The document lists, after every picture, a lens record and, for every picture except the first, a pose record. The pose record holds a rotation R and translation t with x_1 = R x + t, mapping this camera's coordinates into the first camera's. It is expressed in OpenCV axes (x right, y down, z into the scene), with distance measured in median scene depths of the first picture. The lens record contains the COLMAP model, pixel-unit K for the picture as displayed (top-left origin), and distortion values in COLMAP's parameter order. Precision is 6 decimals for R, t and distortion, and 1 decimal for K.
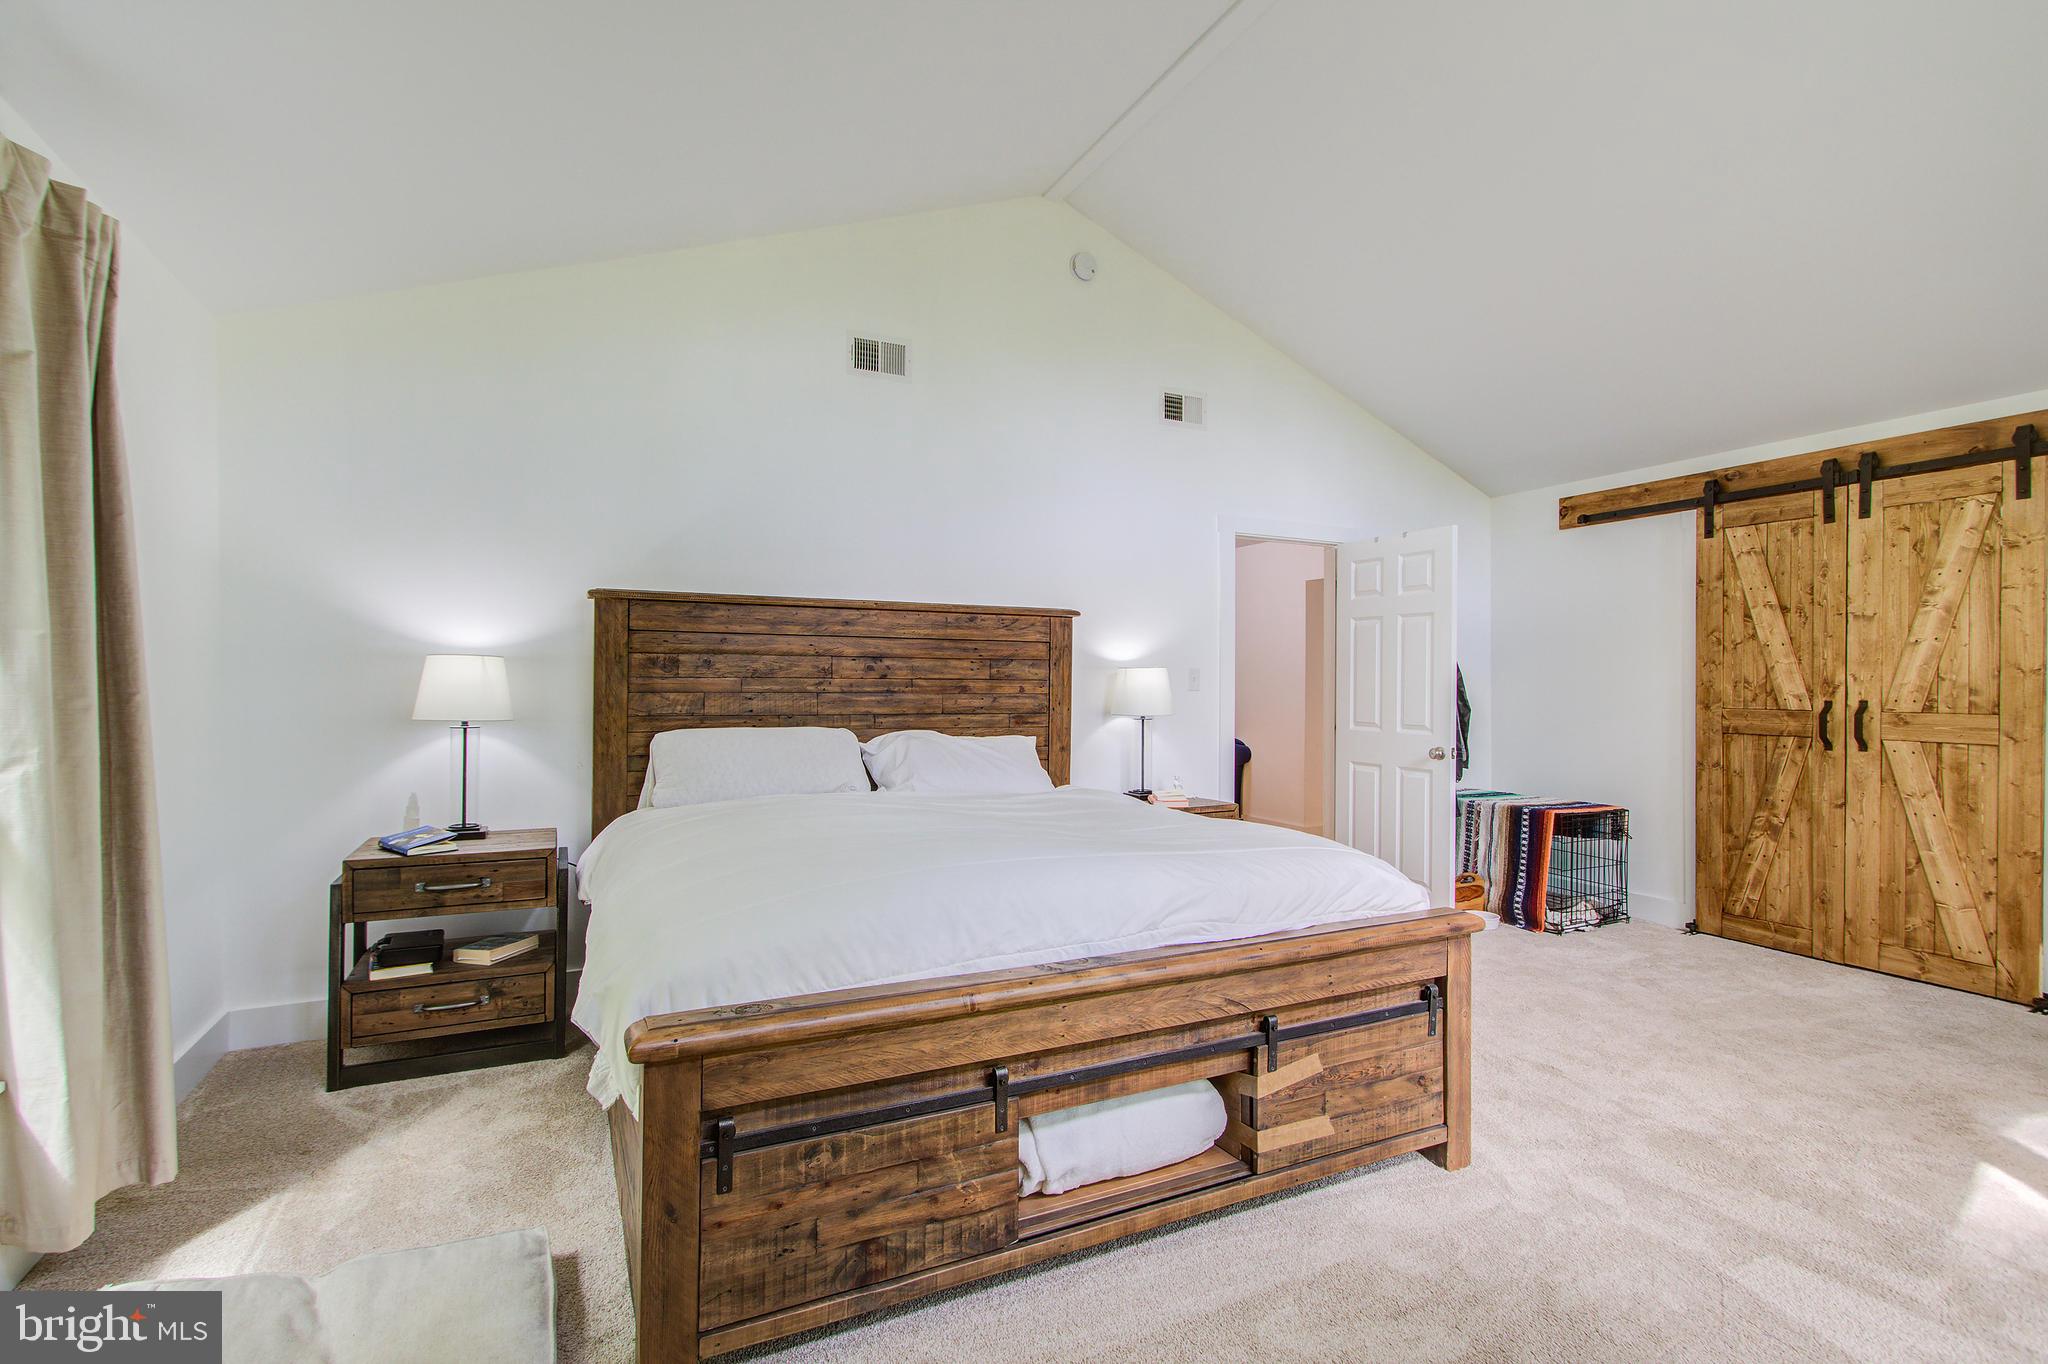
lens RADIAL K [[950.8, 0, 1012.6], [0, 950.8, 691.9], [0, 0, 1]] dist [0.000149, 0.006338]
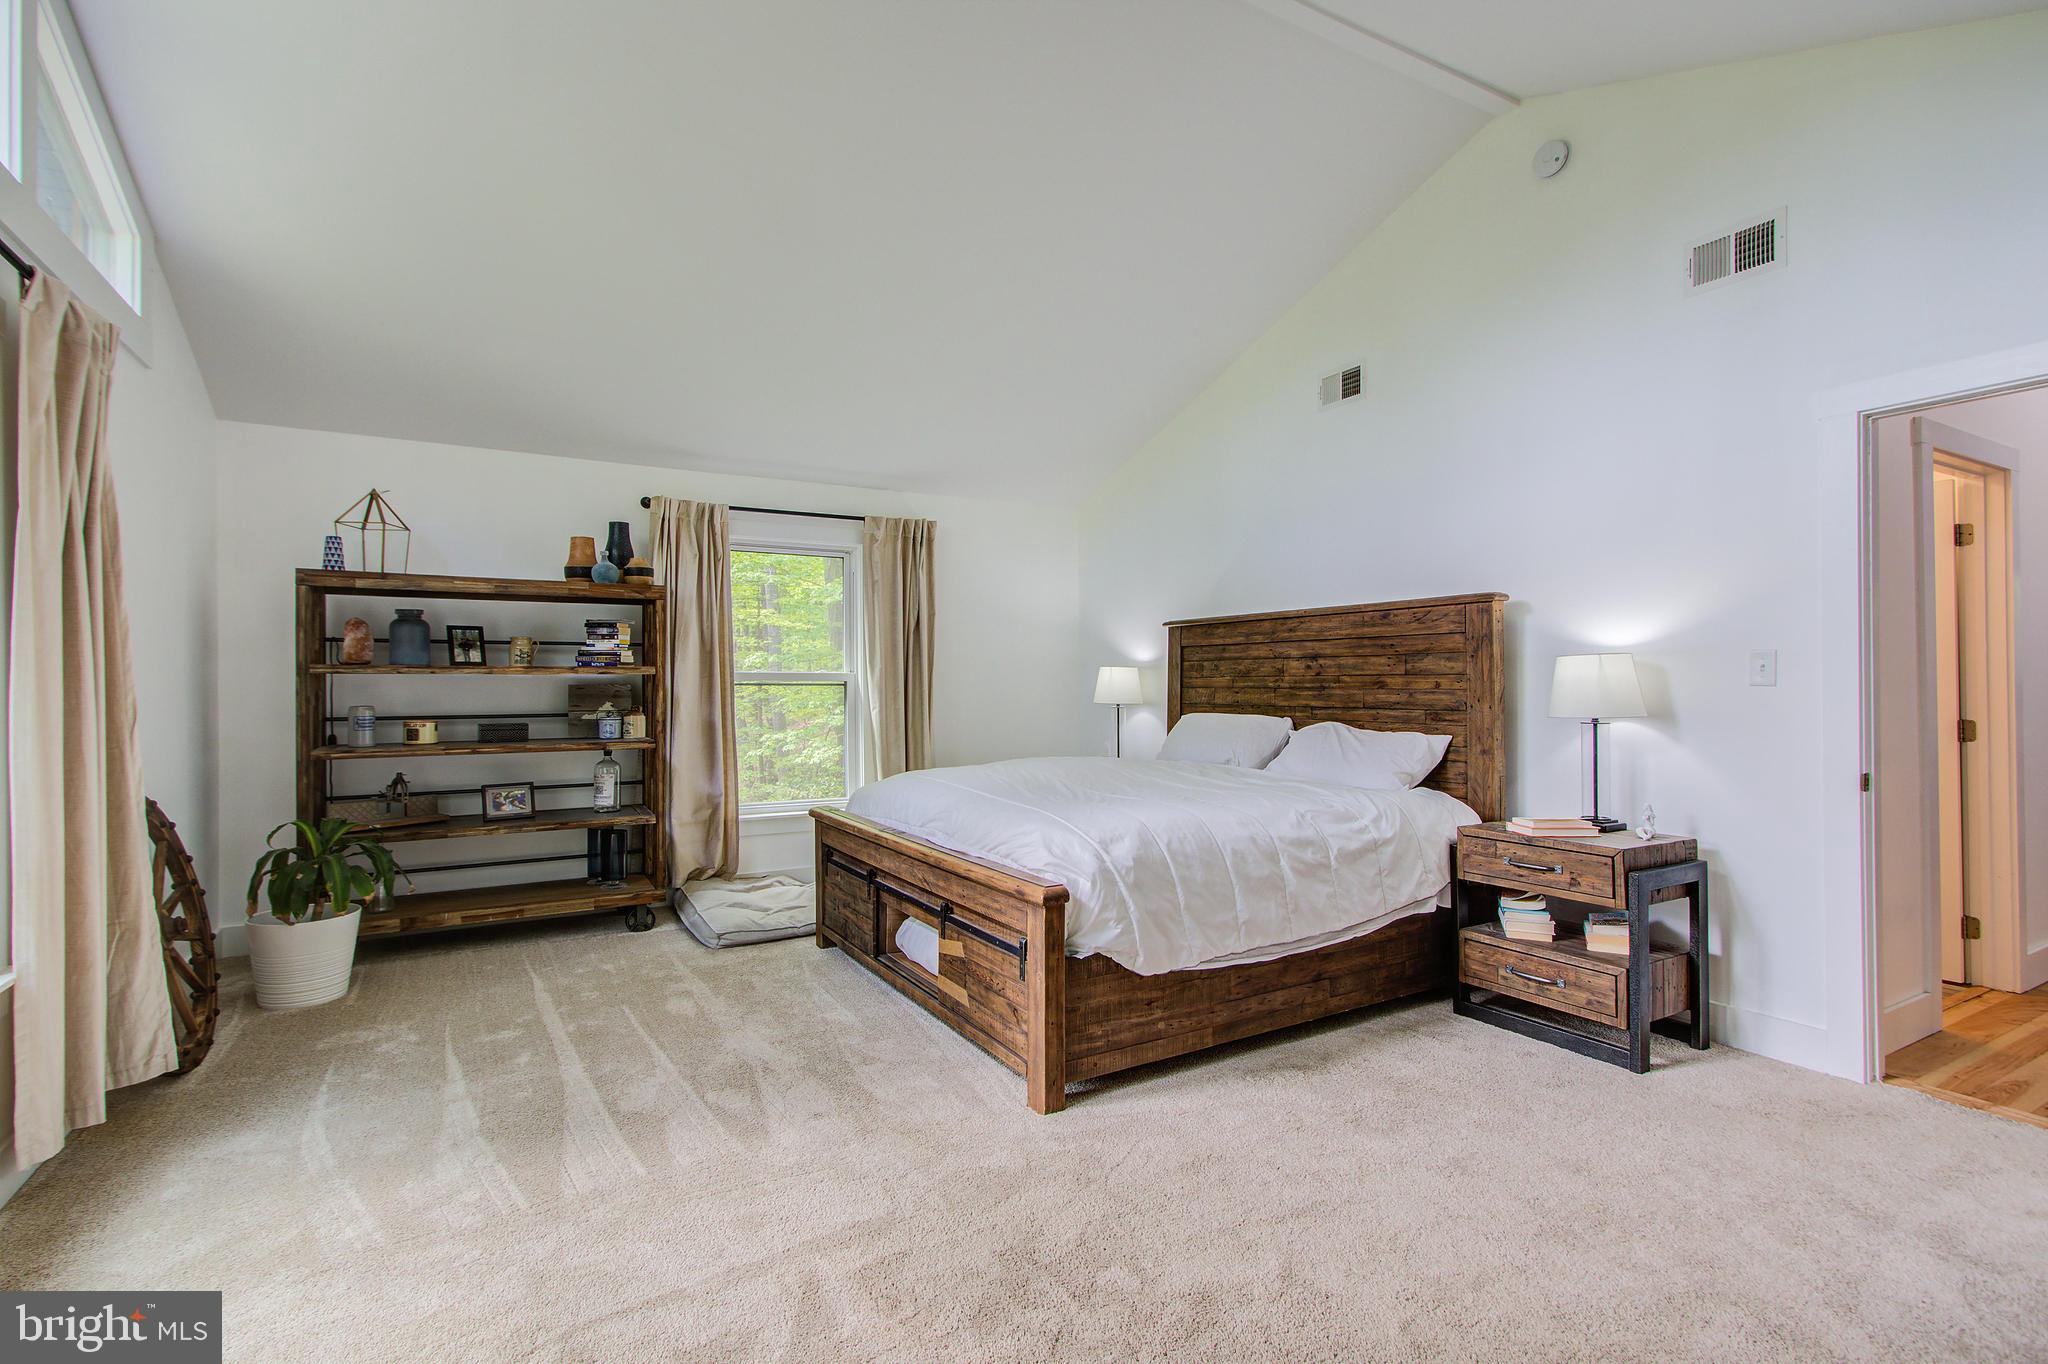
lens RADIAL K [[950.8, 0, 1012.8], [0, 950.8, 683.7], [0, 0, 1]] dist [0.000149, 0.006338]
pose [[0.067938, -0.003483, -0.997683, 0.991847], [0.002357, 0.999992, -0.003331, -0.001588], [0.997687, -0.002126, 0.067945, 0.557276]]
